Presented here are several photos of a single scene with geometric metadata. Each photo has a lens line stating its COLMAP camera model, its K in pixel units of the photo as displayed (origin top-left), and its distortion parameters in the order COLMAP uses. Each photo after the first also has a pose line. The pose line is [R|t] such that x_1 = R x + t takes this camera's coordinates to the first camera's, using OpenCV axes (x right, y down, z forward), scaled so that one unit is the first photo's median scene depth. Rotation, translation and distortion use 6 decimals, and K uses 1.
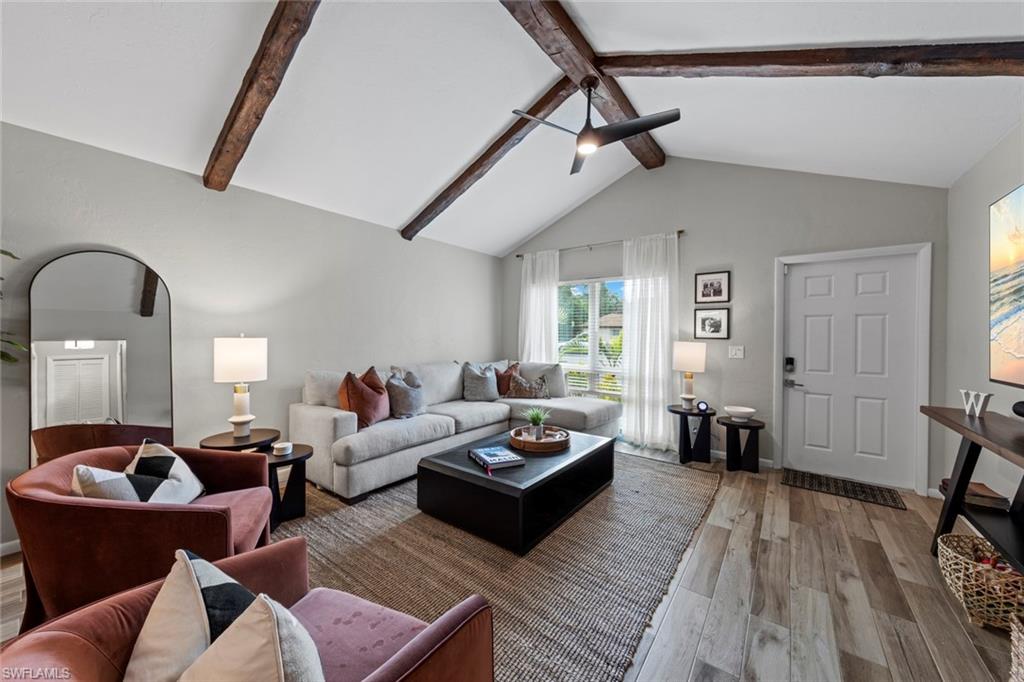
lens RADIAL K [[364.9, 0, 514.0], [0, 364.9, 336.3], [0, 0, 1]] dist [0.000929, -0.000119]
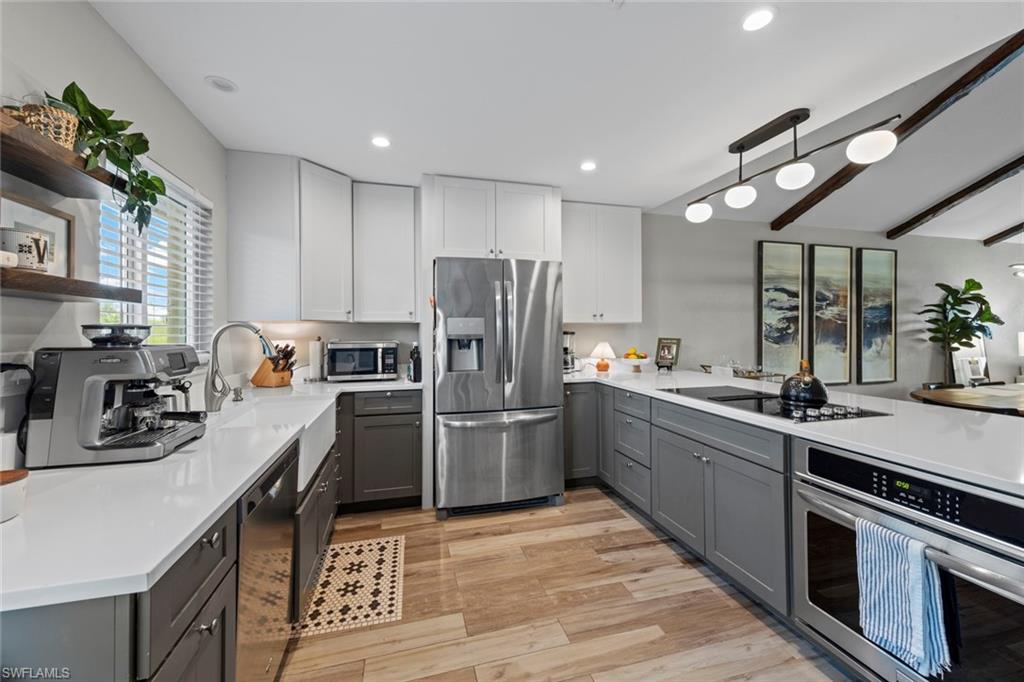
lens RADIAL K [[406.8, 0, 512.9], [0, 406.8, 329.8], [0, 0, 1]] dist [0.005226, -0.000005]
pose [[0.791431, -0.011198, -0.611156, -1.120261], [0.004657, 0.999914, -0.012291, 0.005569], [0.611241, 0.006881, 0.791415, -1.510906]]
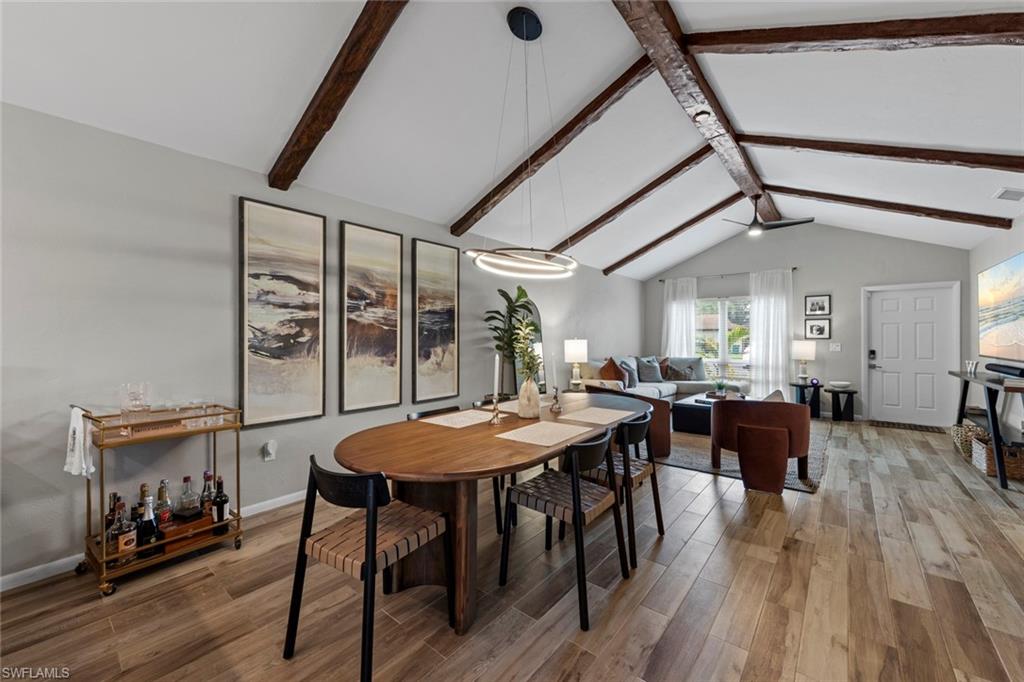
lens RADIAL K [[404.0, 0, 512.6], [0, 404.0, 337.2], [0, 0, 1]] dist [0.006740, 0.000058]
pose [[0.998956, -0.009263, -0.044732, -0.719603], [0.008848, 0.999916, -0.009471, 0.005698], [0.044816, 0.009065, 0.998954, -0.825618]]
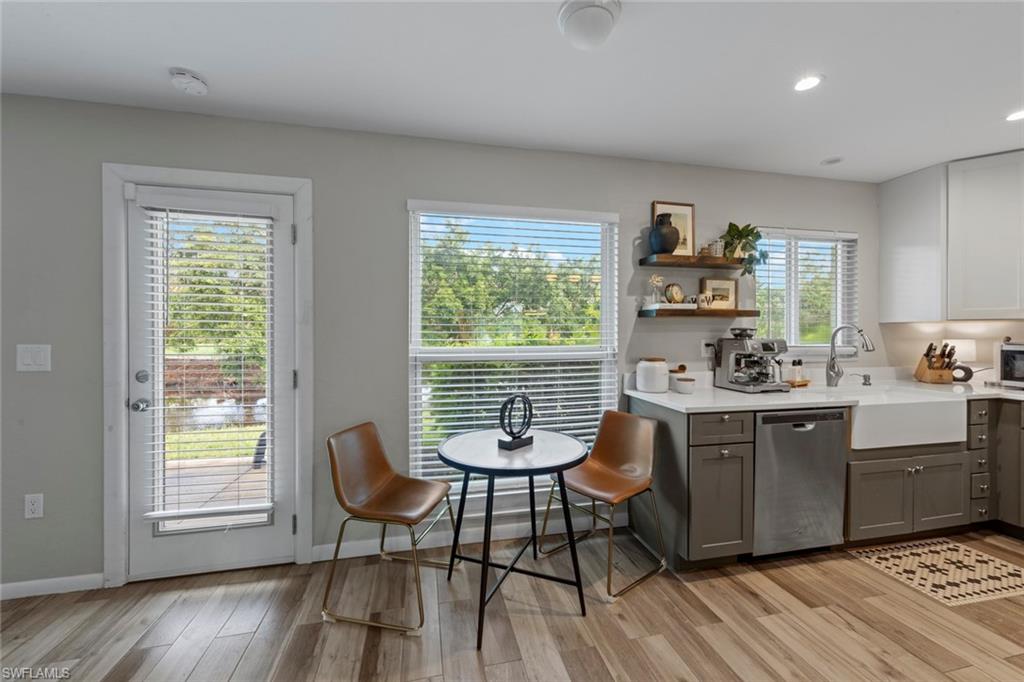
lens RADIAL K [[404.0, 0, 512.6], [0, 404.0, 337.2], [0, 0, 1]] dist [0.006740, 0.000058]
pose [[-0.648769, 0.004495, -0.760972, -0.769211], [-0.008315, 0.999881, 0.012996, 0.005945], [0.760940, 0.014759, -0.648654, -1.284020]]
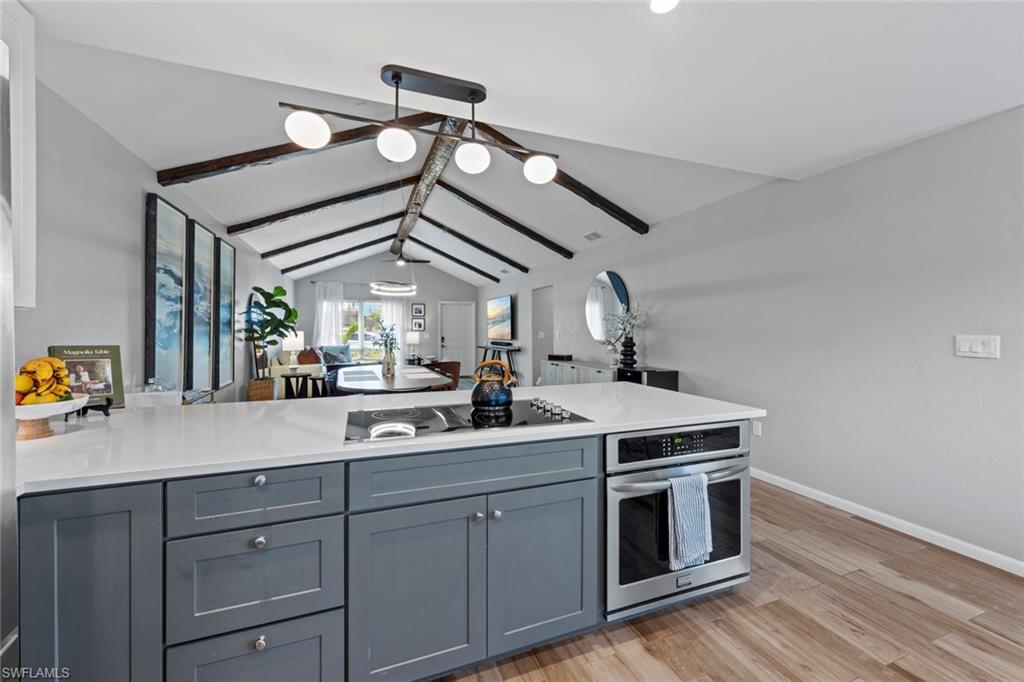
lens RADIAL K [[406.8, 0, 512.9], [0, 406.8, 329.8], [0, 0, 1]] dist [0.005226, -0.000005]
pose [[0.531900, -0.007770, 0.846772, -1.591976], [0.010546, 0.999941, 0.002551, 0.001385], [-0.846742, 0.007573, 0.531950, -1.111505]]
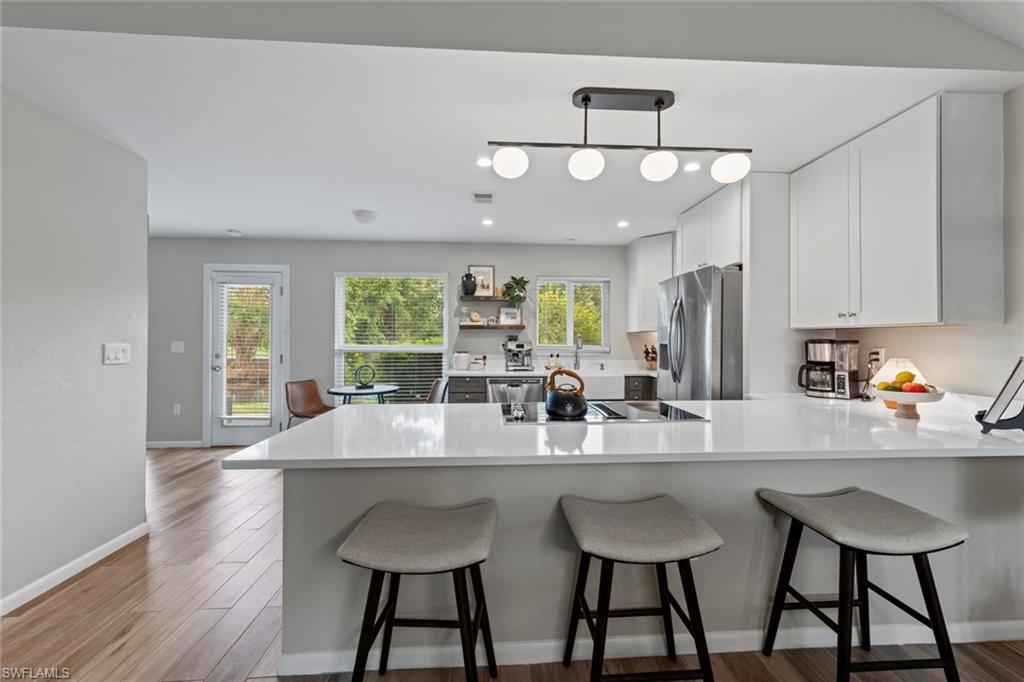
lens RADIAL K [[405.5, 0, 515.0], [0, 405.5, 338.2], [0, 0, 1]] dist [0.005712, -0.000022]
pose [[-0.760904, -0.006636, -0.648830, -0.744640], [-0.012314, 0.999915, 0.004214, -0.000936], [0.648747, 0.011196, -0.760922, -0.433757]]
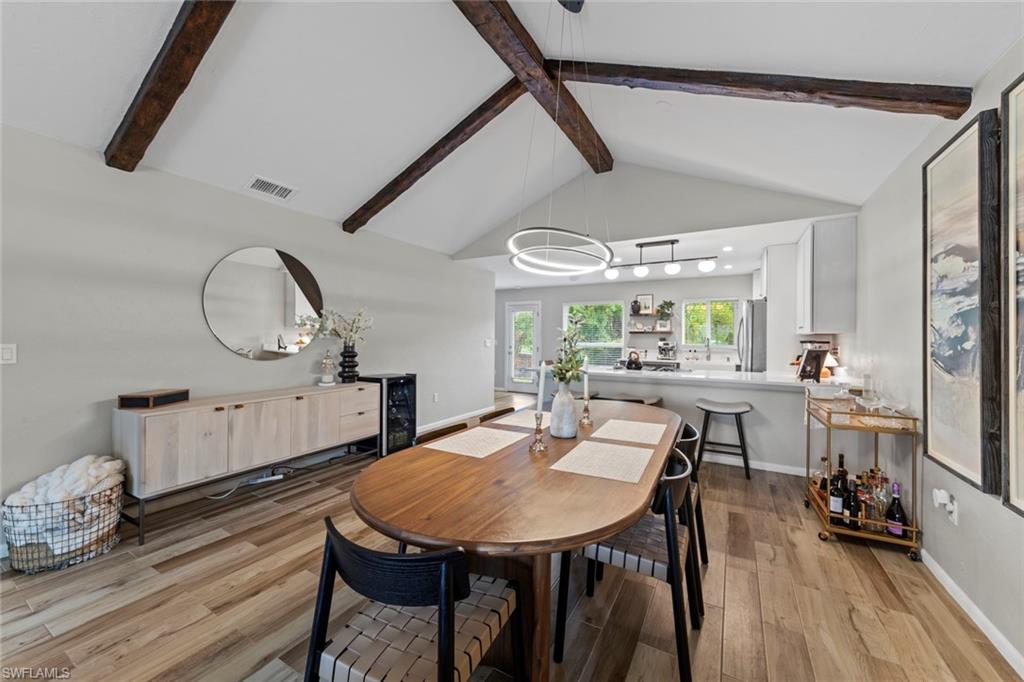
lens RADIAL K [[381.8, 0, 512.0], [0, 381.8, 341.0], [0, 0, 1]] dist [0.000997, -0.000038]
pose [[-0.993006, -0.013758, -0.117257, -0.579020], [-0.015716, 0.999752, 0.015786, -0.006049], [0.117011, 0.017518, -0.992976, 0.448402]]
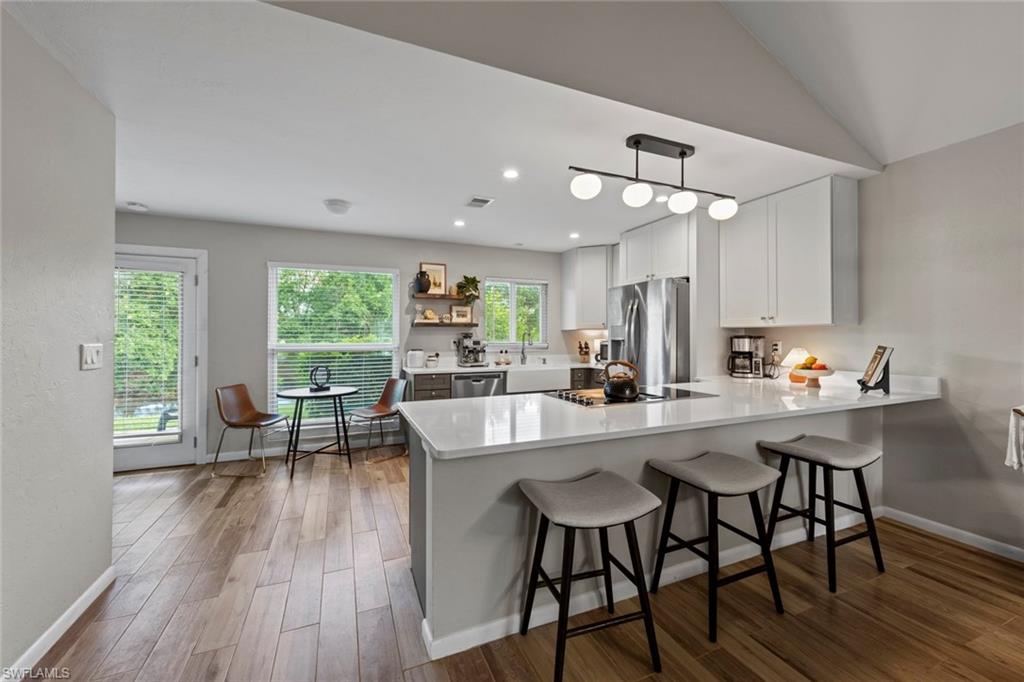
lens RADIAL K [[404.6, 0, 515.5], [0, 404.6, 335.4], [0, 0, 1]] dist [0.005931, -0.000092]
pose [[-0.496745, -0.005159, -0.867881, -0.491333], [-0.009318, 0.999956, -0.000610, 0.003251], [0.867846, 0.007784, -0.496771, -0.623181]]
